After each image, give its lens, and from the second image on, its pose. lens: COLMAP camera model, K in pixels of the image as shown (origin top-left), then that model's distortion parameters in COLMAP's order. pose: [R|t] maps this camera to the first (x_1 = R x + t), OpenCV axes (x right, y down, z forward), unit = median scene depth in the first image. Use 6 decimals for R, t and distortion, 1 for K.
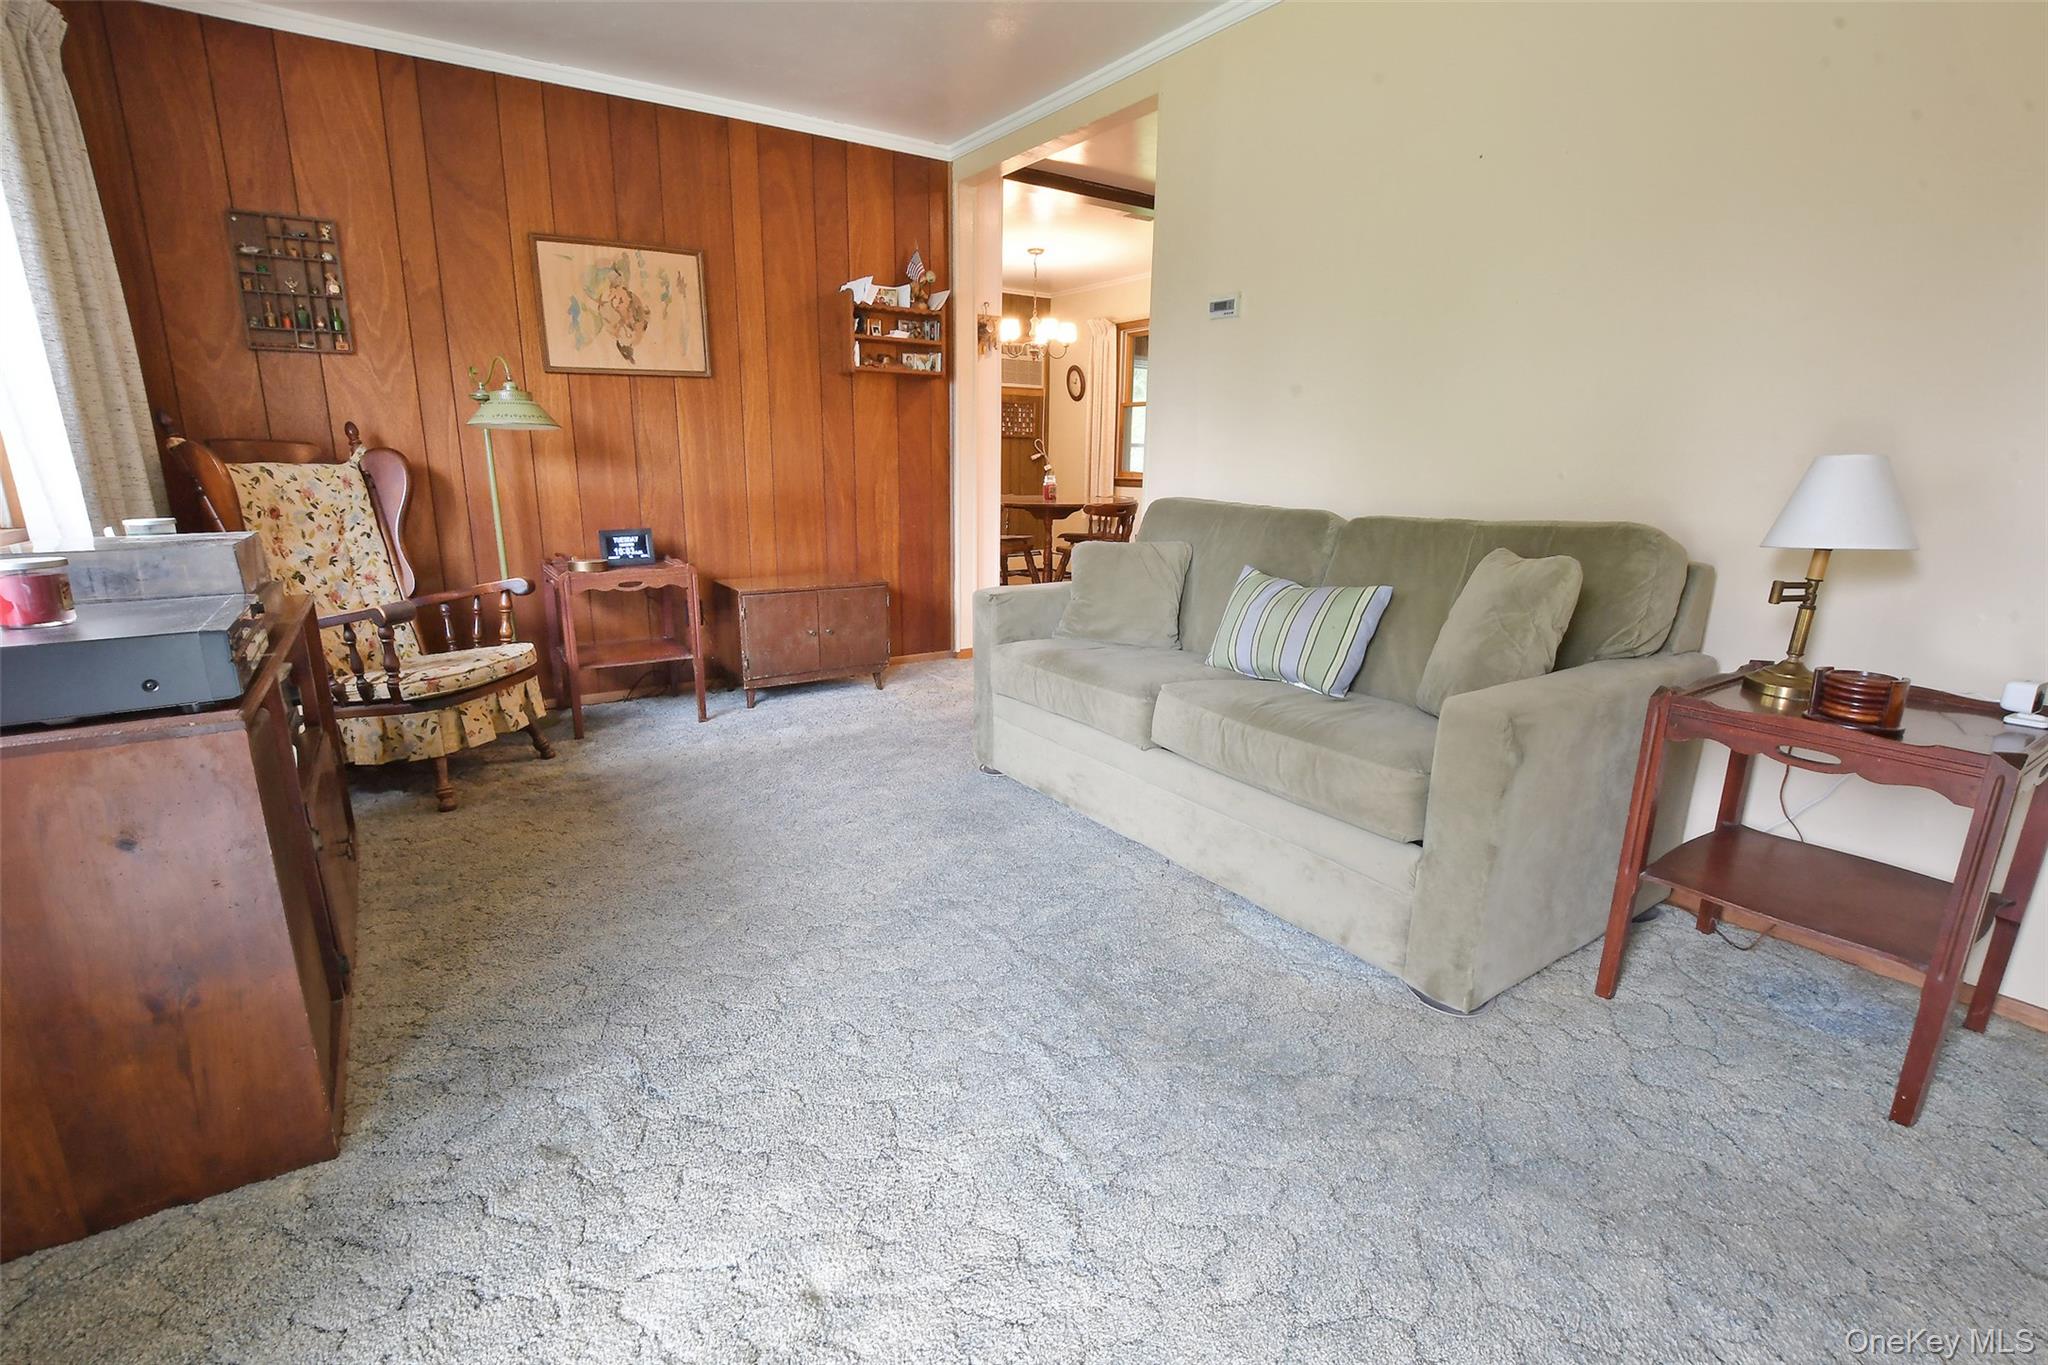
lens RADIAL K [[916.2, 0, 1012.2], [0, 916.2, 703.4], [0, 0, 1]] dist [-0.037523, 0.006391]
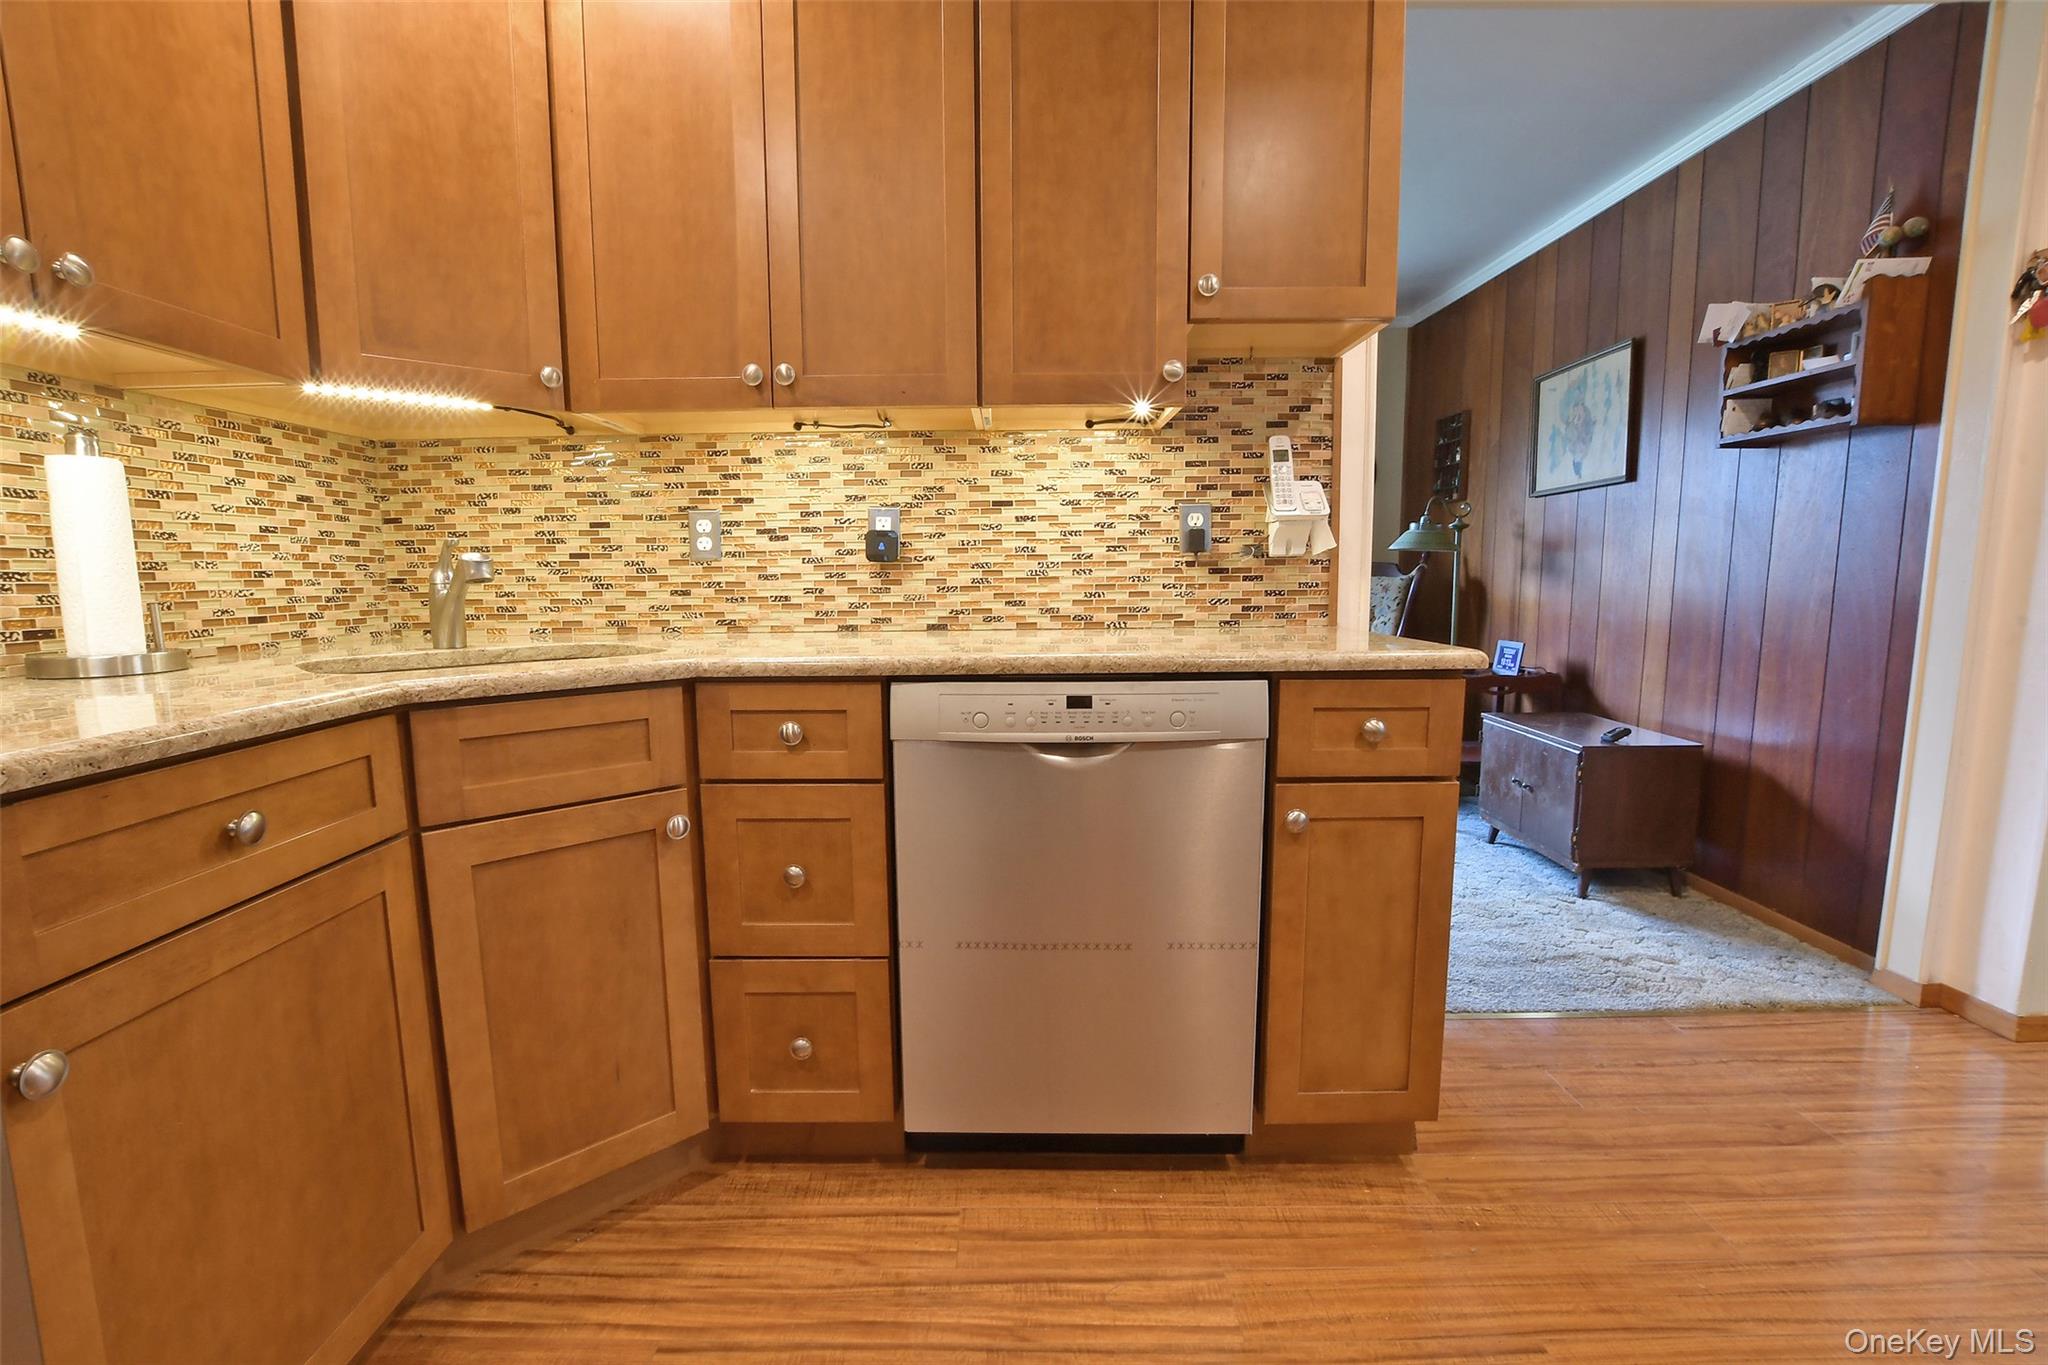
lens RADIAL K [[932.0, 0, 1006.7], [0, 932.0, 696.0], [0, 0, 1]] dist [-0.039471, 0.009190]
pose [[-0.573275, 0.107143, -0.812328, 0.785443], [-0.206475, 0.940529, 0.269765, -0.307875], [0.792921, 0.322375, -0.517059, 1.145771]]
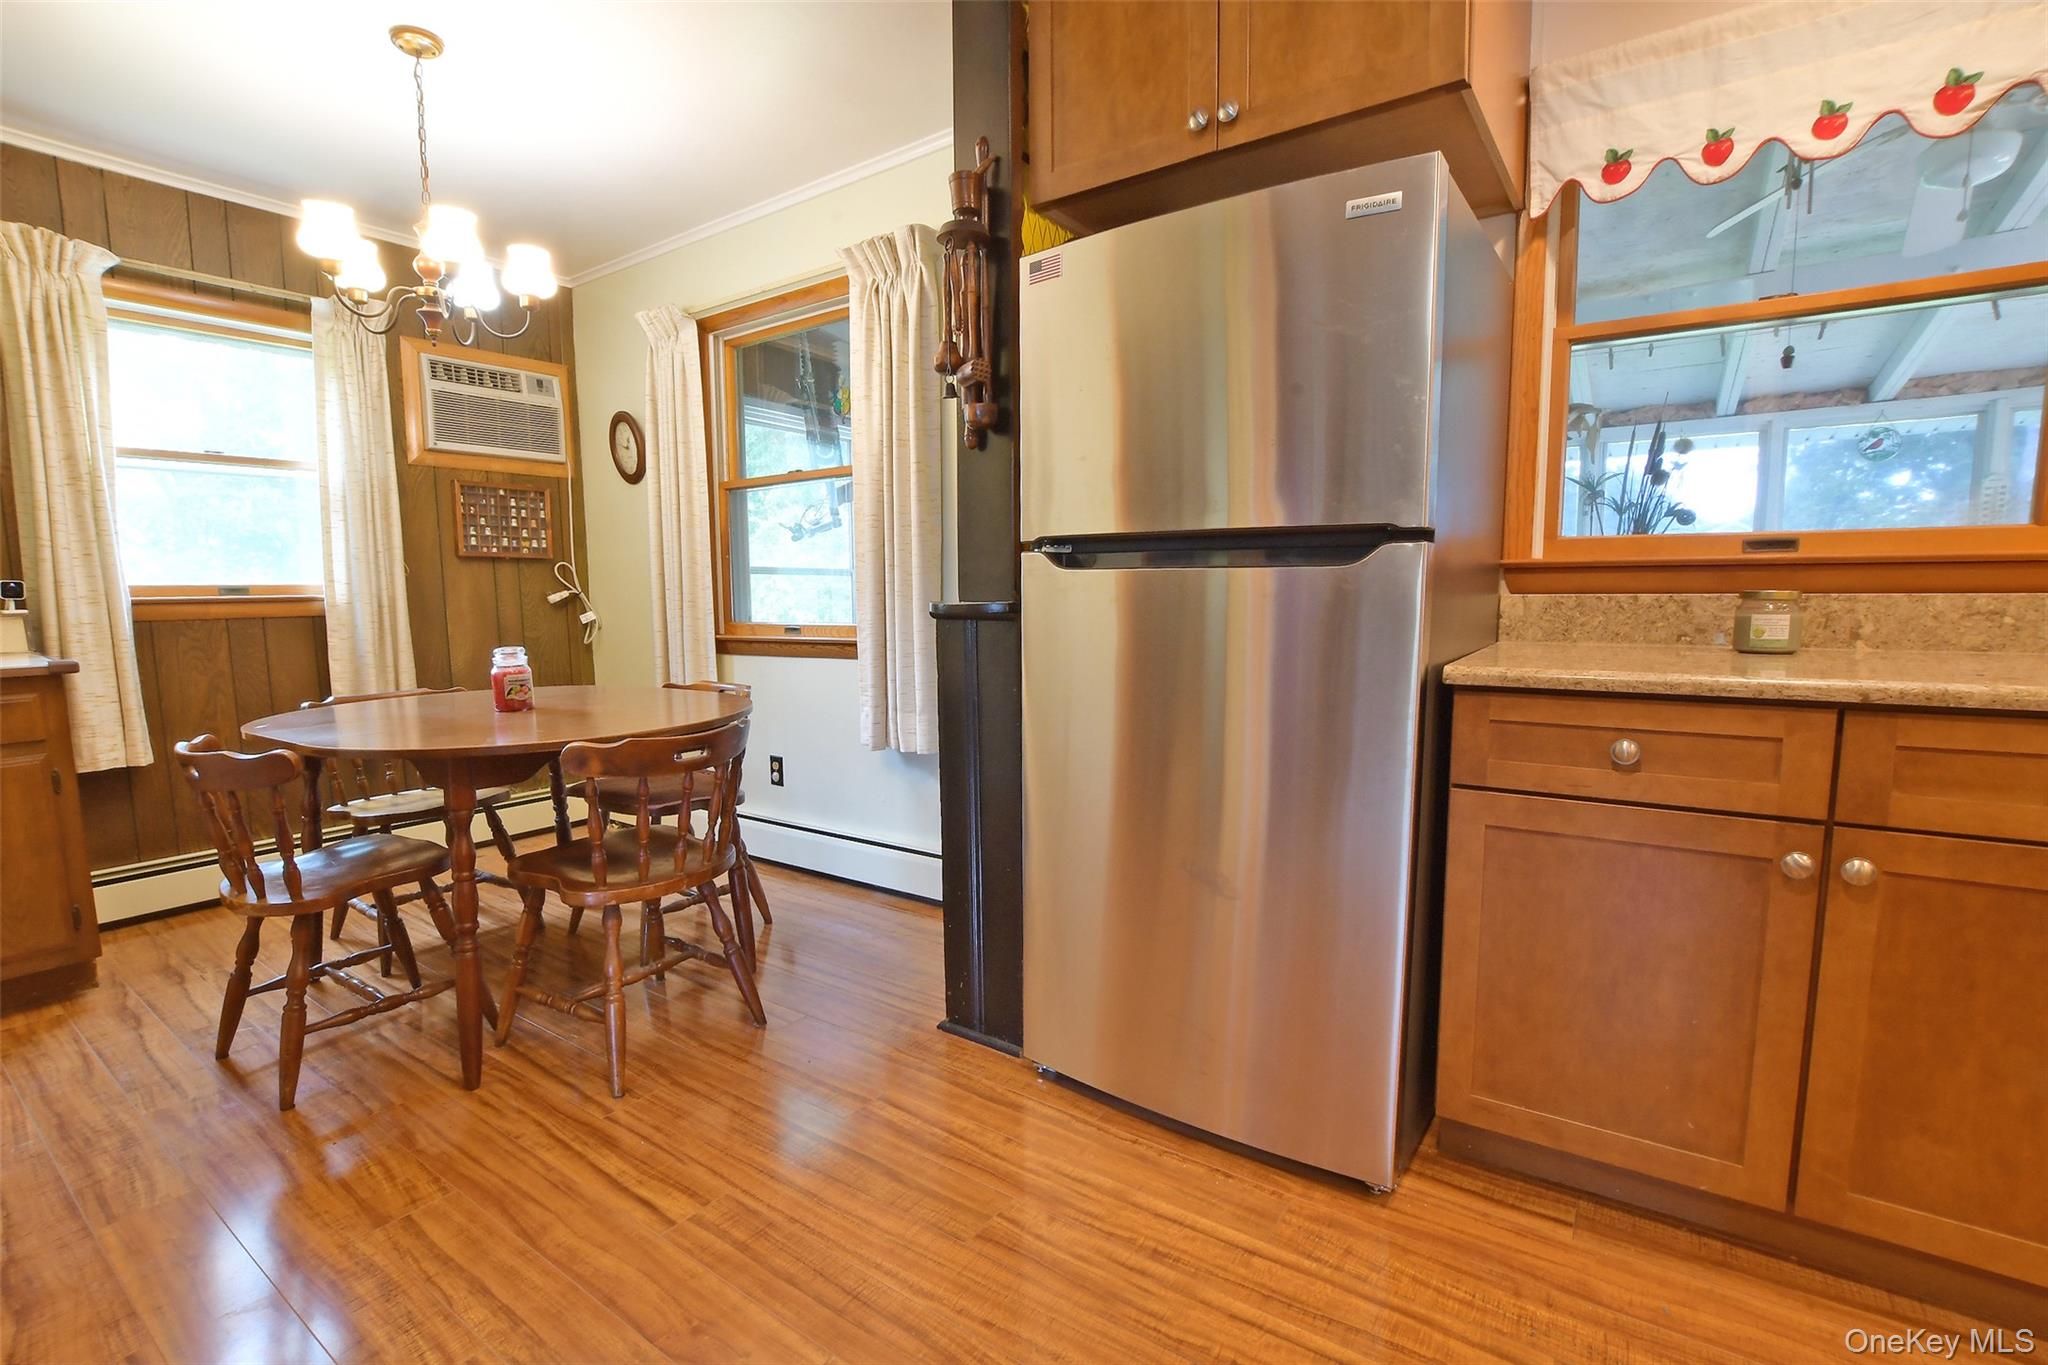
lens RADIAL K [[908.6, 0, 1006.9], [0, 908.6, 695.3], [0, 0, 1]] dist [-0.037650, 0.008029]
pose [[0.939528, -0.055972, 0.337867, 0.198293], [0.105939, 0.985665, -0.131303, -0.300500], [-0.325674, 0.159157, 0.931990, 1.117503]]
